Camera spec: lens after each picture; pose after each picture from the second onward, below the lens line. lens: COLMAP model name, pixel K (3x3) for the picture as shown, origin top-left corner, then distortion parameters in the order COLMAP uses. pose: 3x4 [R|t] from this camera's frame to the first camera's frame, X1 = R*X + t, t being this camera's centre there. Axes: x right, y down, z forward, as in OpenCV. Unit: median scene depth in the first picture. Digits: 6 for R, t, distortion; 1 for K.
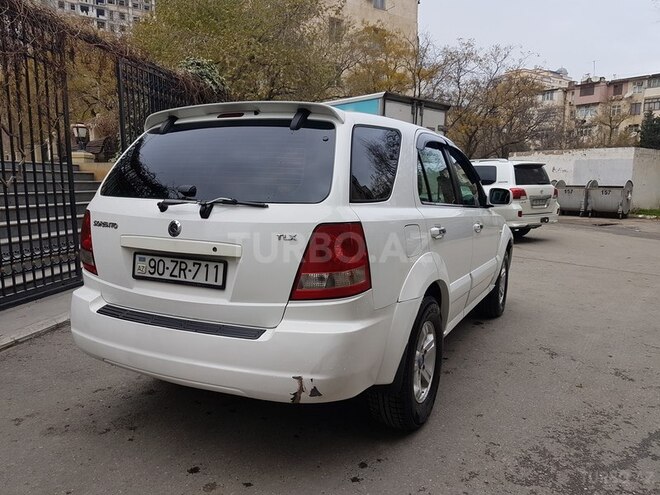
lens RADIAL K [[495.0, 0, 318.2], [0, 495.0, 257.1], [0, 0, 1]] dist [0.112676, -0.129135]
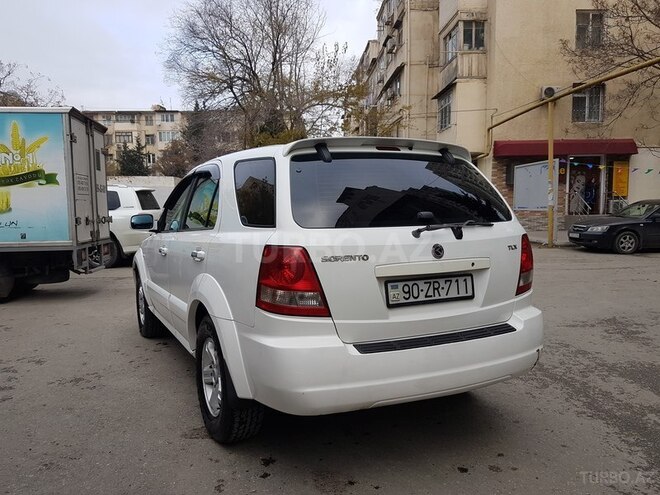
lens RADIAL K [[495.0, 0, 330.7], [0, 495.0, 247.3], [0, 0, 1]] dist [0.112676, -0.129135]
pose [[0.595689, -0.080927, 0.799128, -1.242684], [0.135249, 0.990812, -0.000479, -0.093014], [-0.791746, 0.108366, 0.601161, 0.512686]]
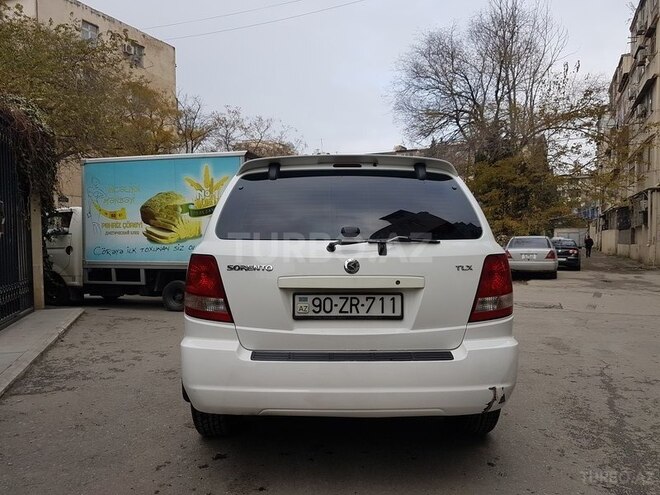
lens RADIAL K [[495.0, 0, 330.7], [0, 495.0, 254.3], [0, 0, 1]] dist [0.112676, -0.129135]
pose [[0.877673, -0.021926, 0.478759, -0.798628], [0.078129, 0.992136, -0.097790, 0.016936], [-0.472850, 0.123233, 0.872483, 0.096924]]
